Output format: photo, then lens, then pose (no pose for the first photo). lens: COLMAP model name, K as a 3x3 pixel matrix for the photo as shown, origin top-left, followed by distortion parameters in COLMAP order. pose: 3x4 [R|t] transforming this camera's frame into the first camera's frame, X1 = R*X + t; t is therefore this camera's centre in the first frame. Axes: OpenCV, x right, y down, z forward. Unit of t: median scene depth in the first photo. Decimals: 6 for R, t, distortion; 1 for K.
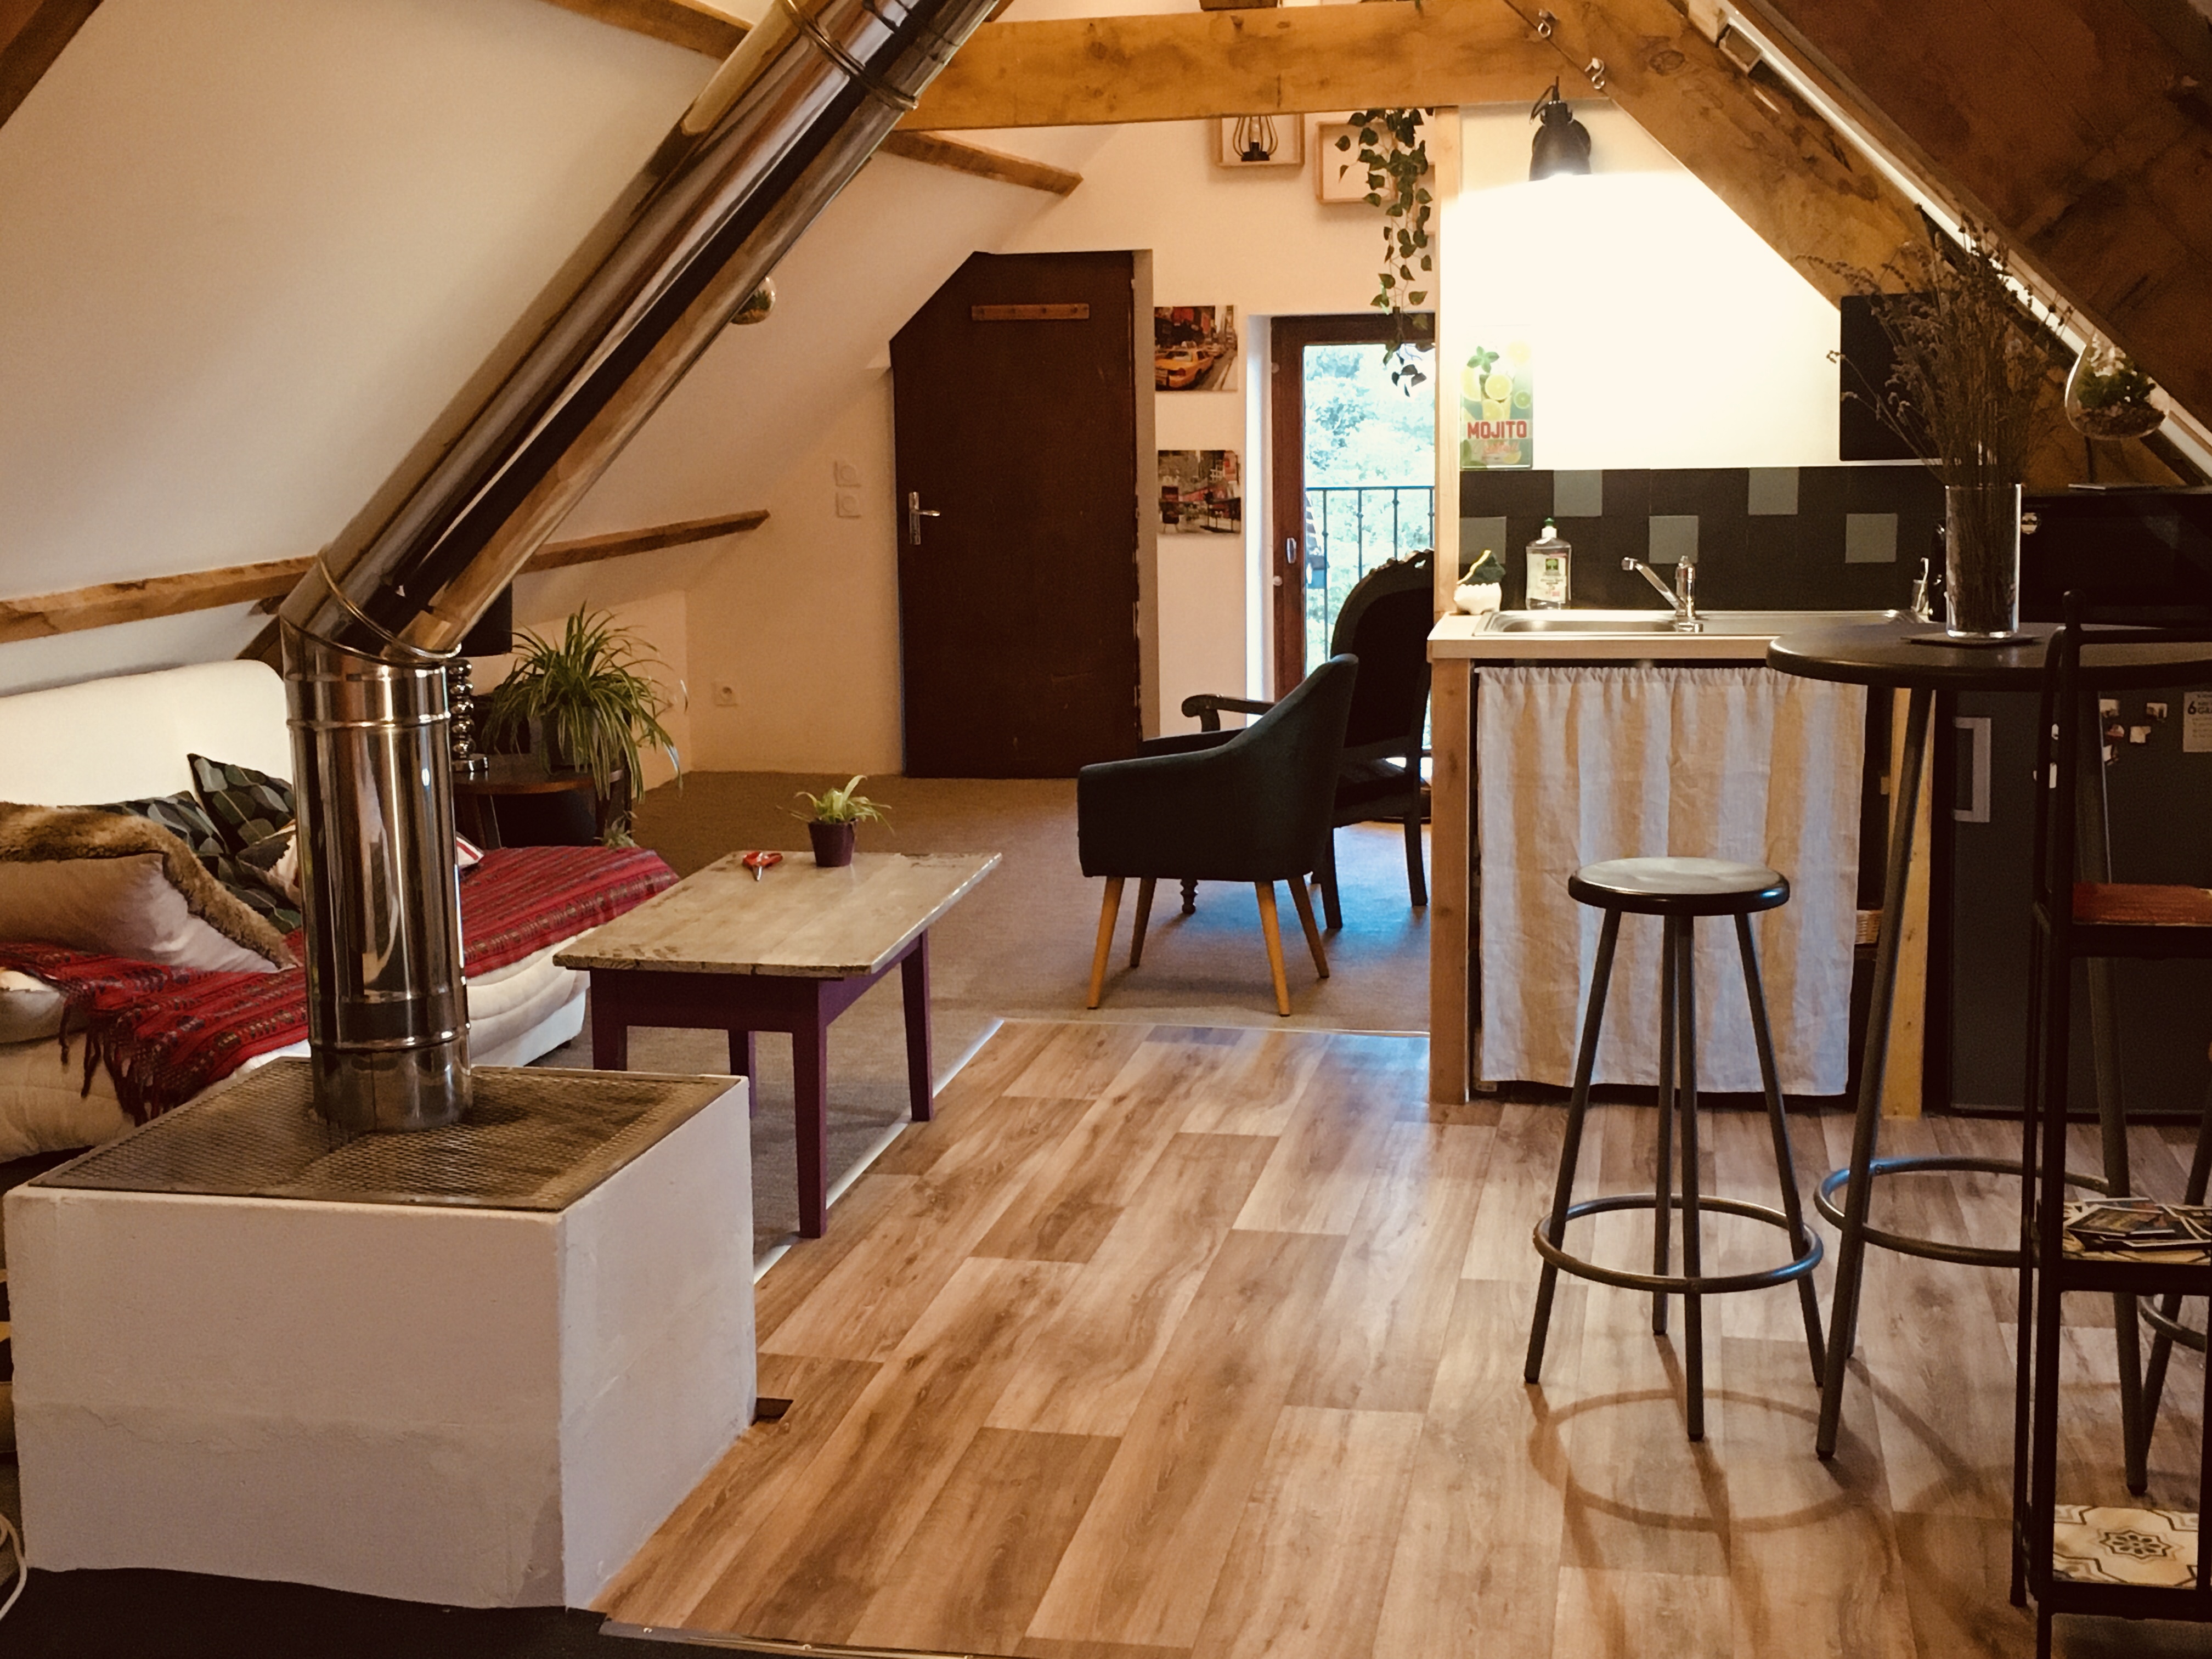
lens RADIAL K [[2754.0, 0, 1104.8], [0, 2754.0, 825.2], [0, 0, 1]] dist [0.078749, 0.000000]
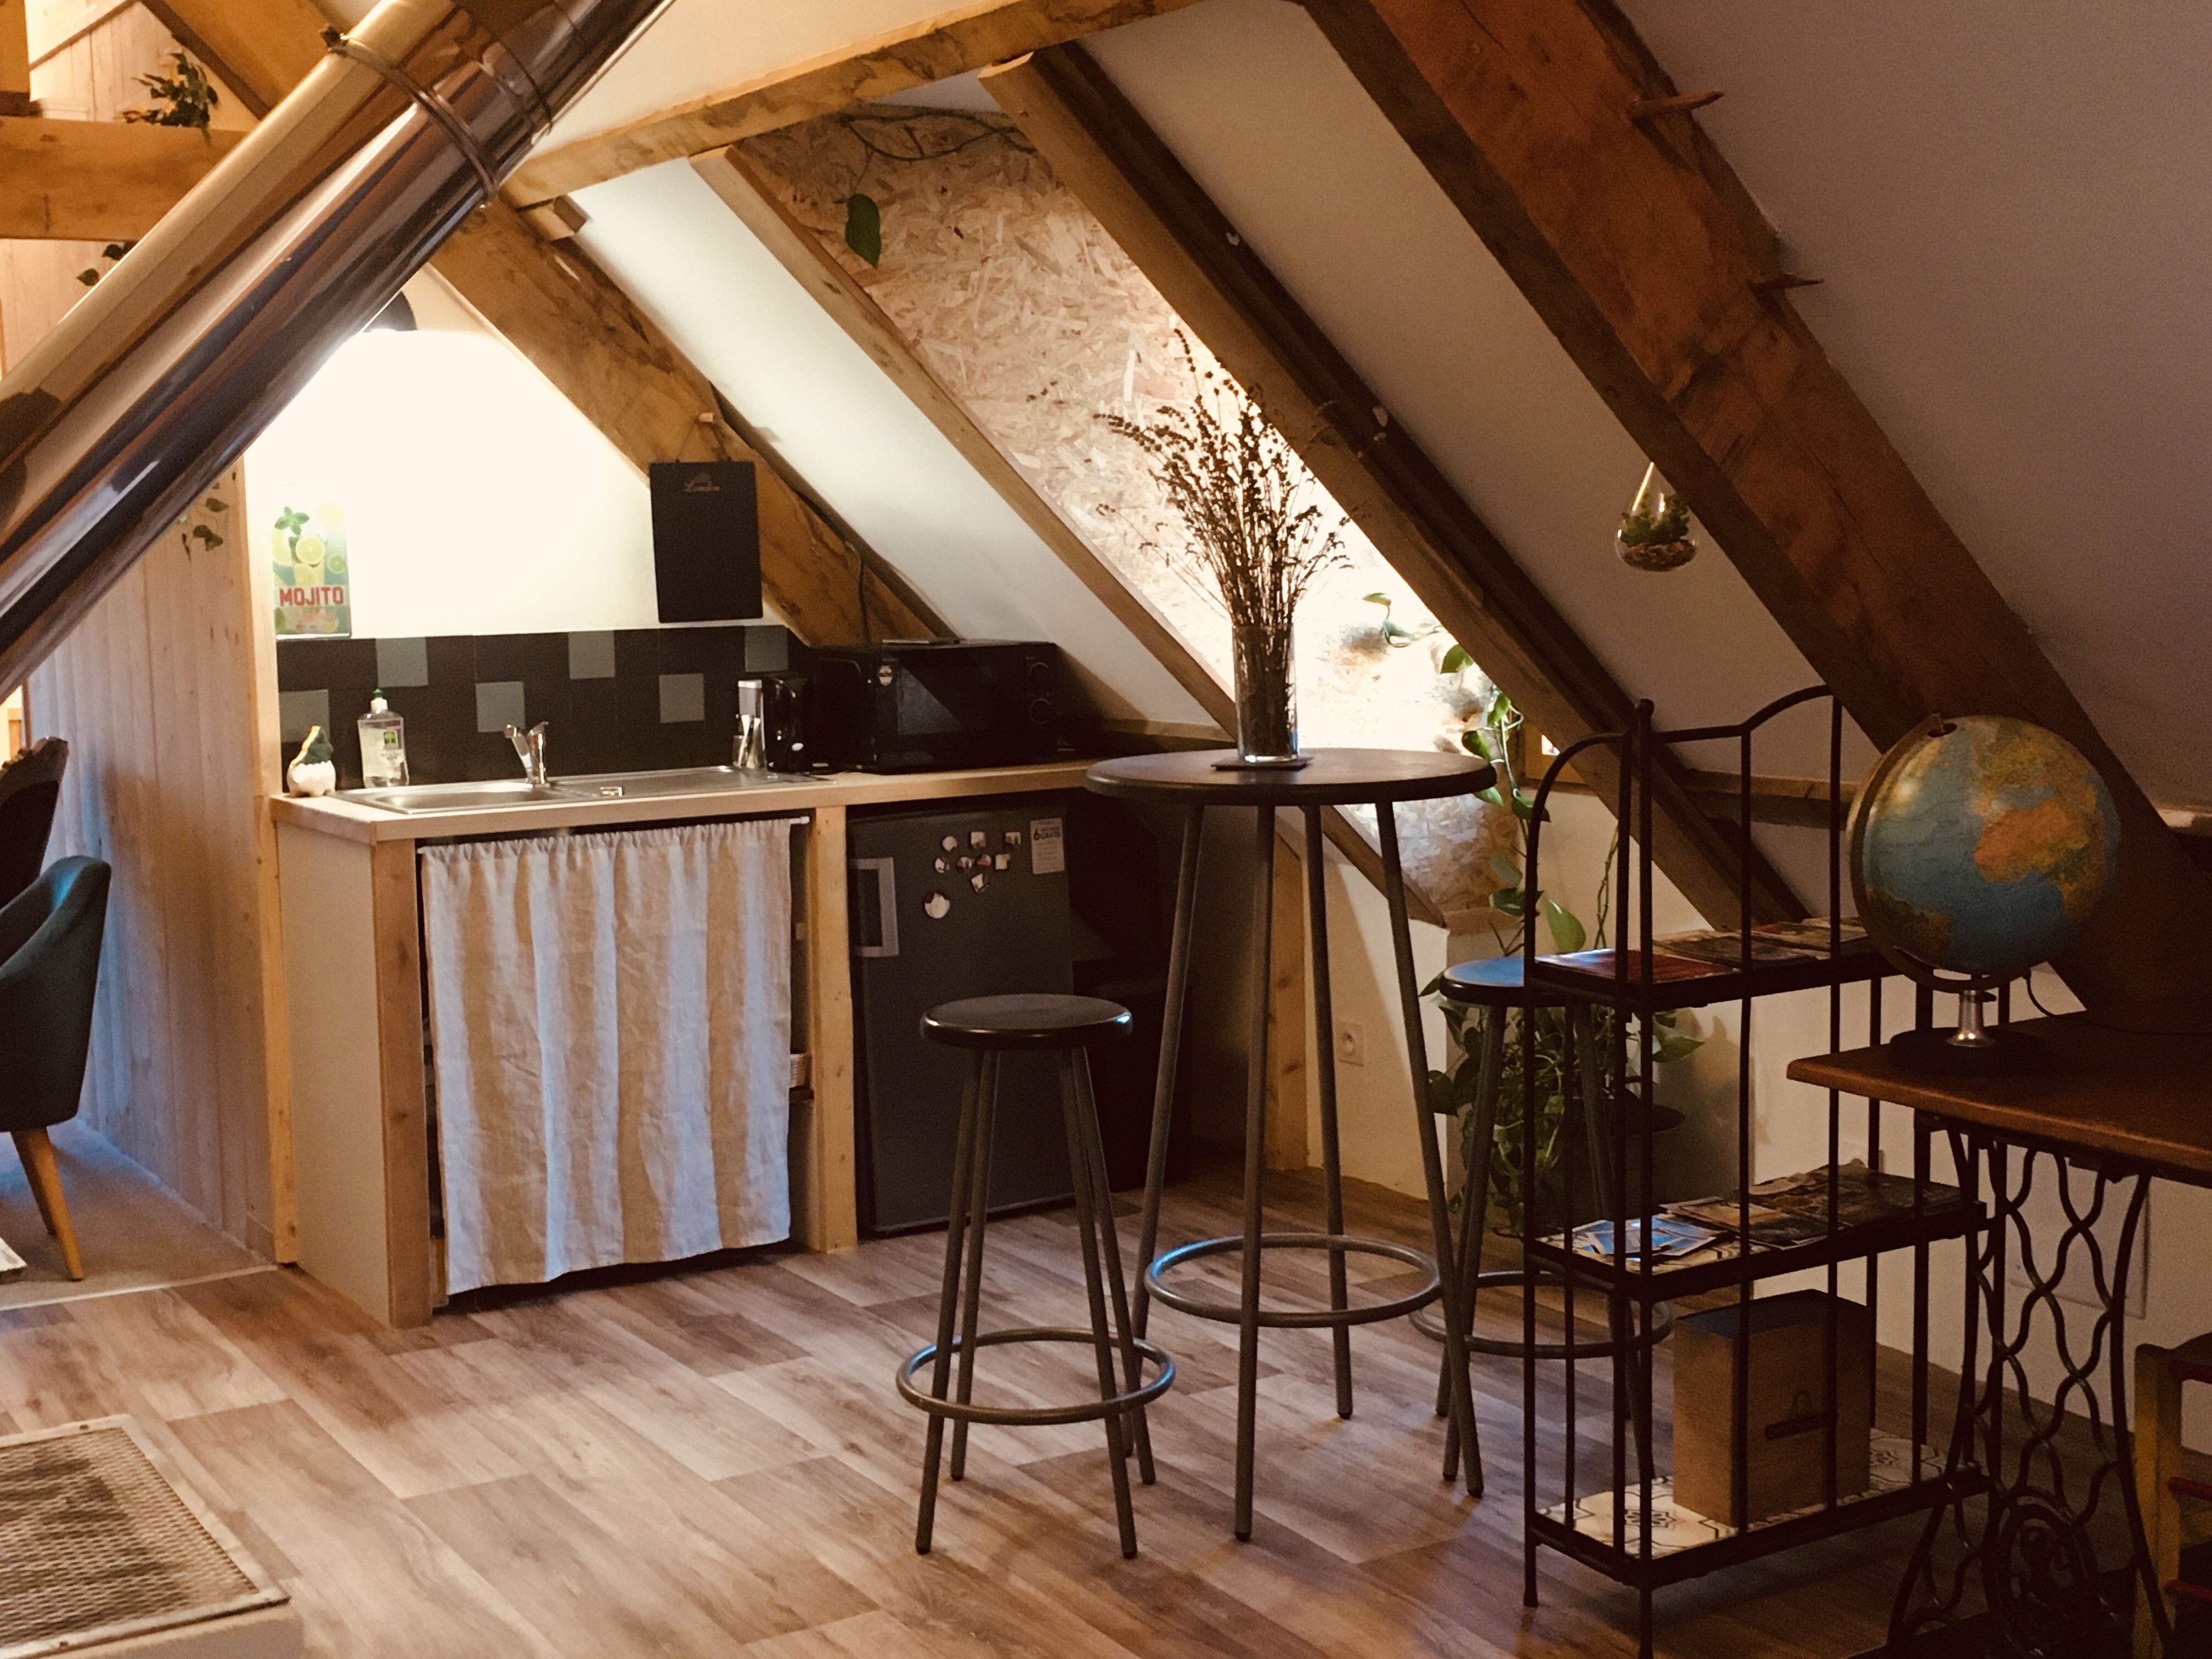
lens RADIAL K [[2754.0, 0, 1102.3], [0, 2754.0, 831.1], [0, 0, 1]] dist [0.078749, 0.000000]
pose [[0.729928, -0.071924, 0.679730, -0.324303], [0.116339, 0.993011, -0.019857, -0.017389], [-0.673551, 0.093573, 0.733194, 0.161757]]
